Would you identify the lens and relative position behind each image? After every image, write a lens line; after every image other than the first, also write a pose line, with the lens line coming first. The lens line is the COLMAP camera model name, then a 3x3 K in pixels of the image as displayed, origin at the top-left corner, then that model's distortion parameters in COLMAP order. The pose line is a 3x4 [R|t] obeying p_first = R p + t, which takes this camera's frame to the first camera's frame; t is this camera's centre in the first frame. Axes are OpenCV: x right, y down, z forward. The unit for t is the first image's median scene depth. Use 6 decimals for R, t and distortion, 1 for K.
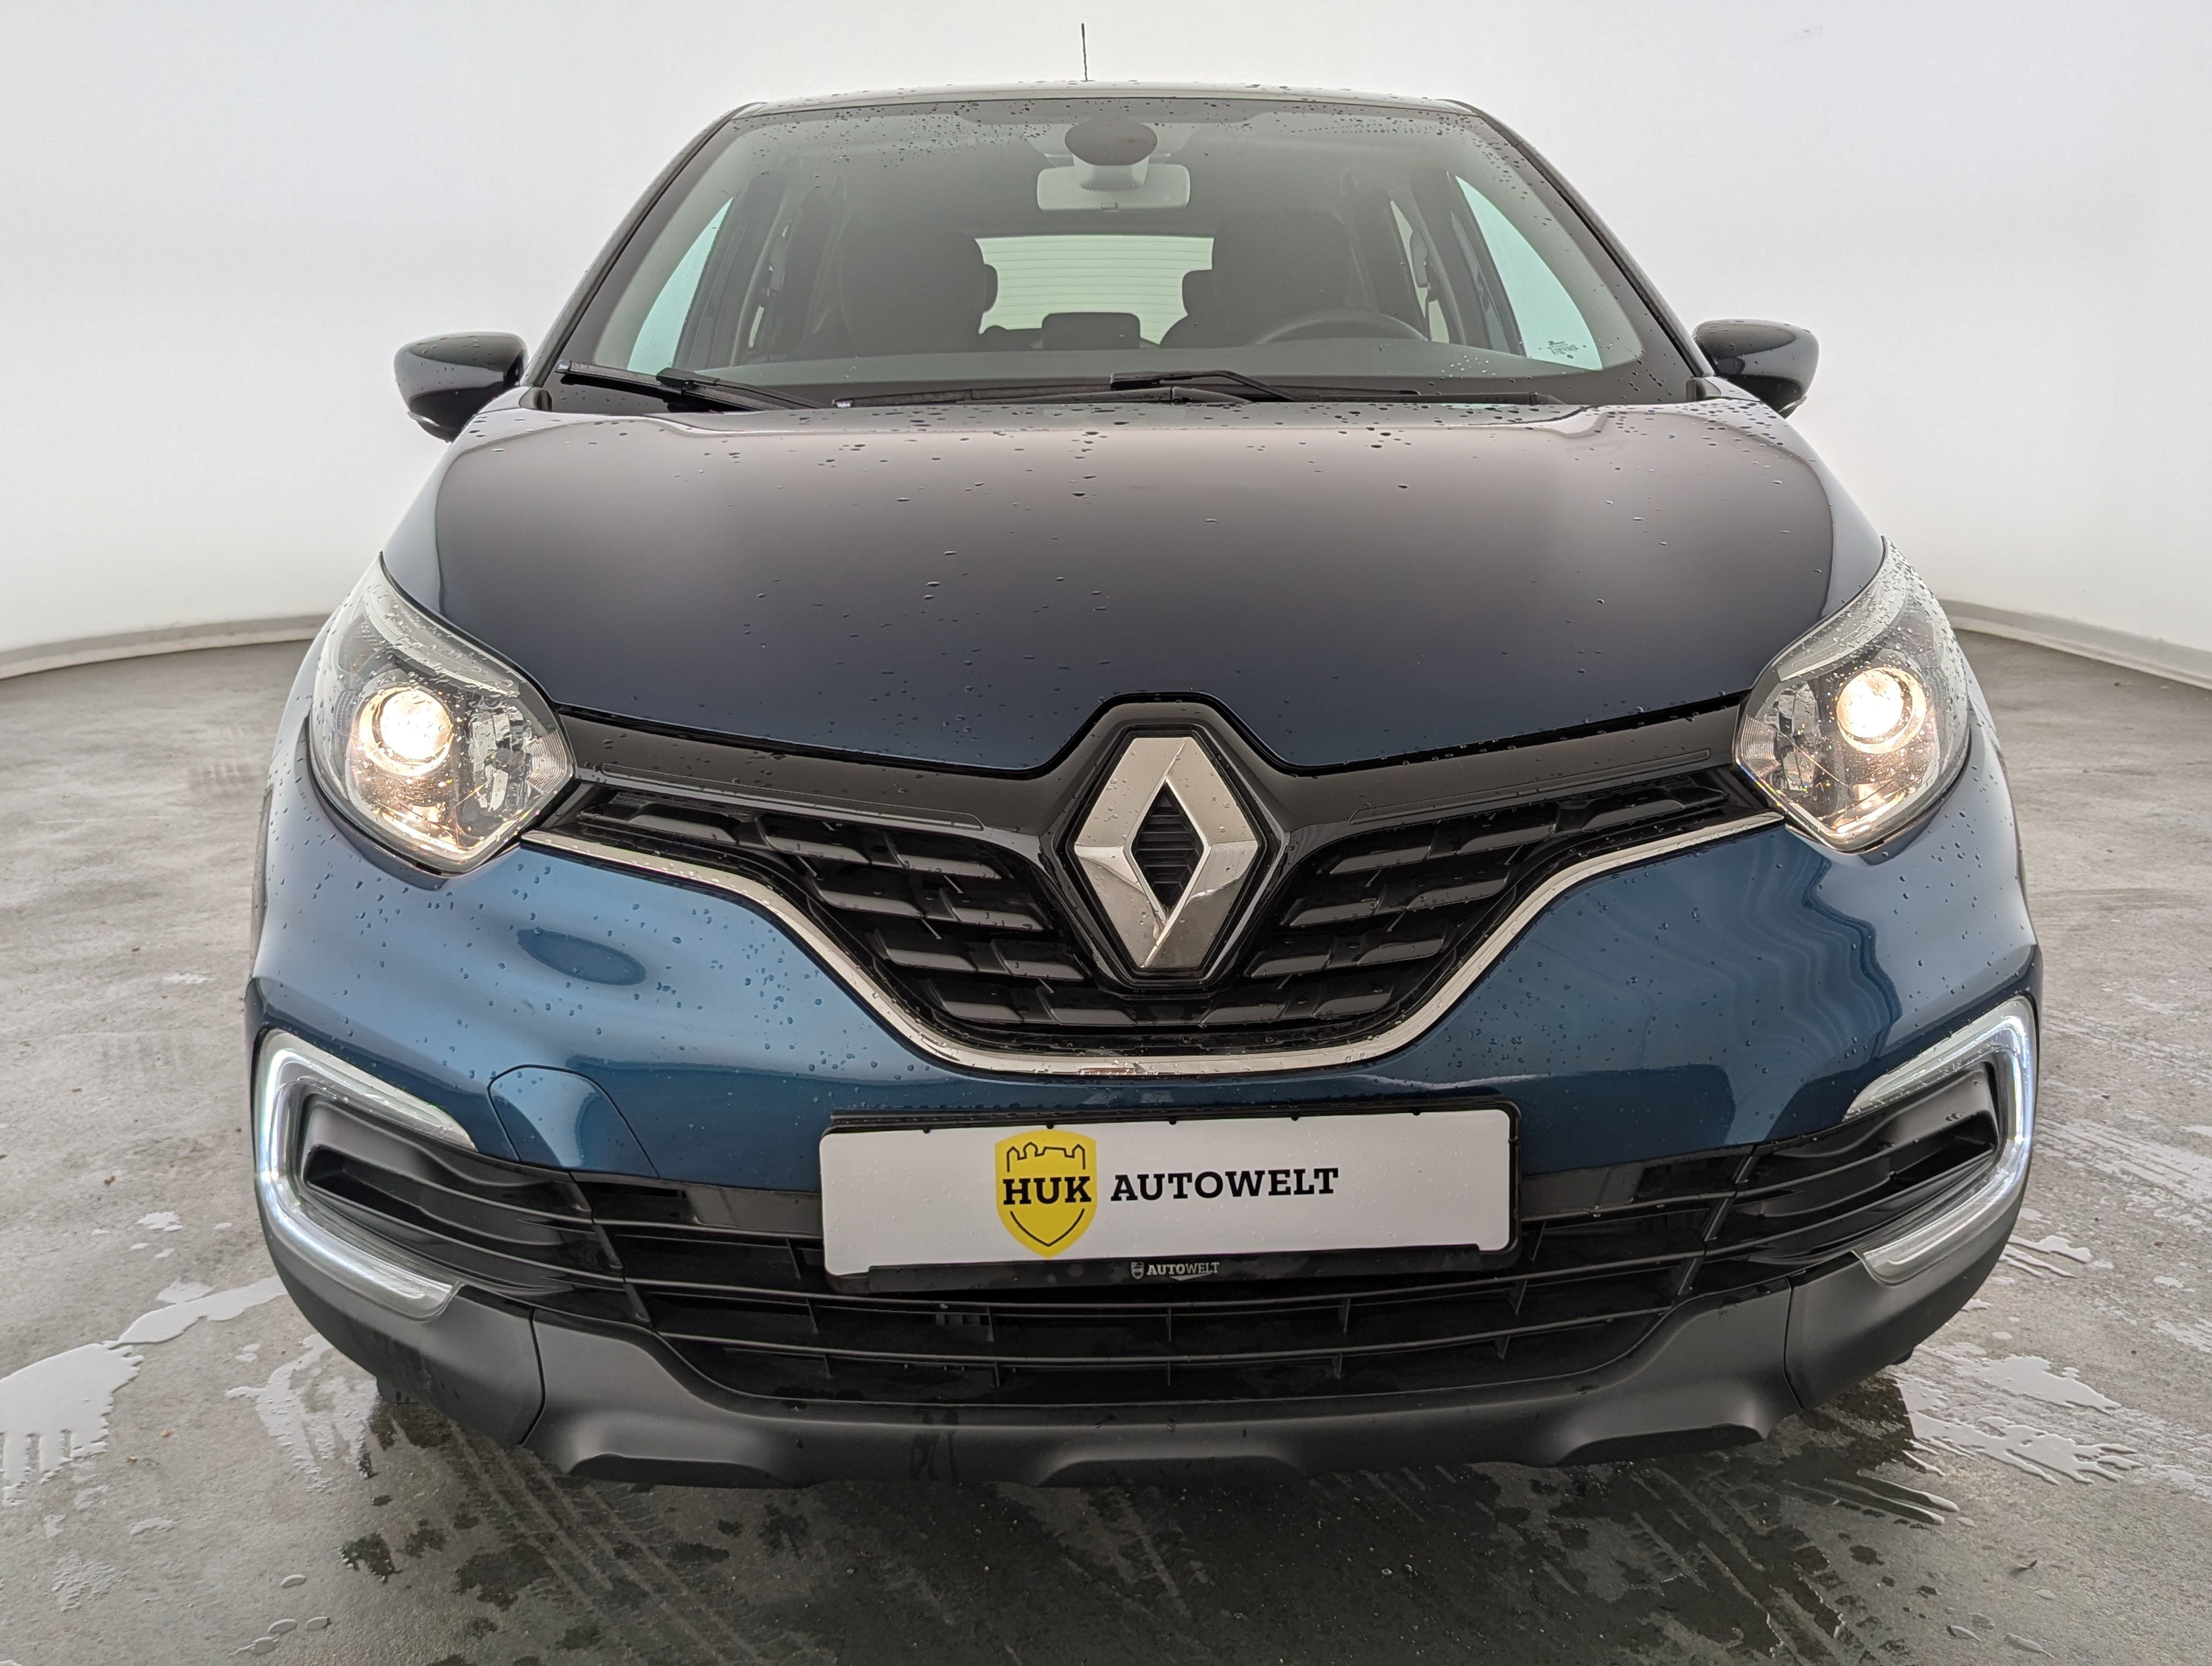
lens RADIAL K [[2177.7, 0, 1096.0], [0, 2177.7, 832.6], [0, 0, 1]] dist [0.041762, 0.000000]
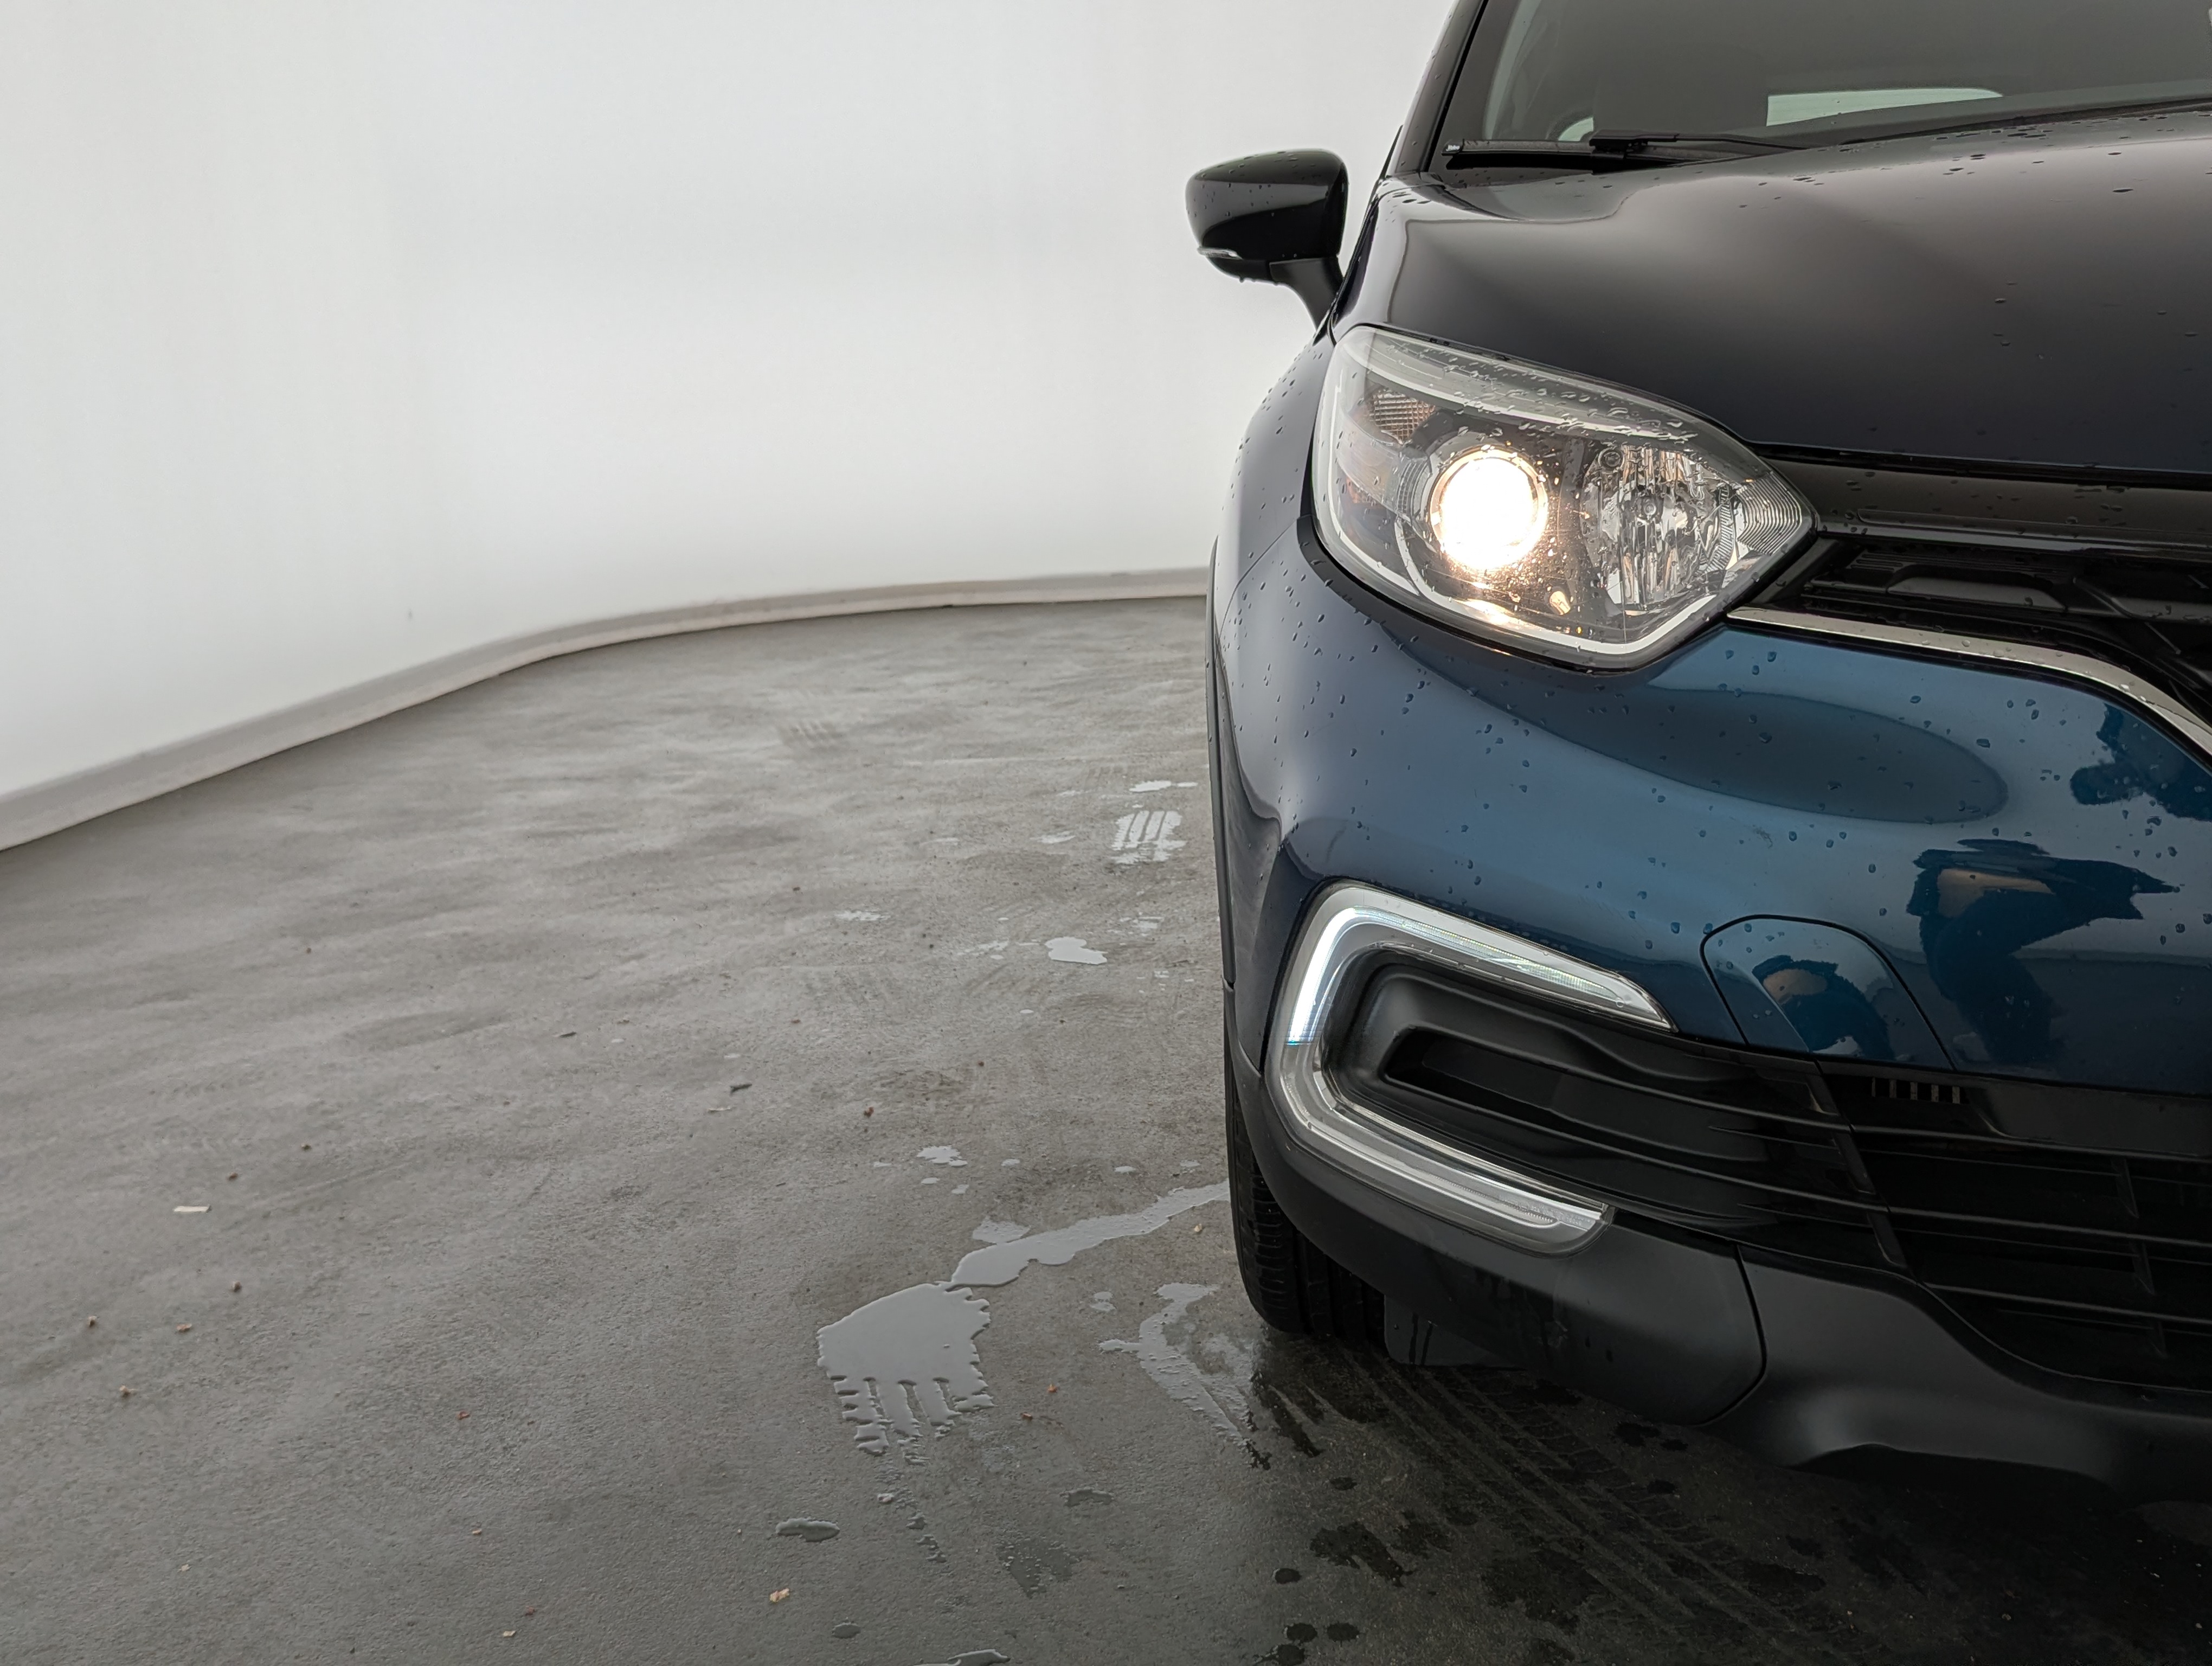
lens RADIAL K [[2177.7, 0, 1118.0], [0, 2177.7, 844.9], [0, 0, 1]] dist [0.041762, 0.000000]
pose [[0.984385, 0.001506, -0.176024, -0.260651], [-0.000870, 0.999993, 0.003693, 0.060625], [0.176028, -0.003482, 0.984379, 0.174816]]
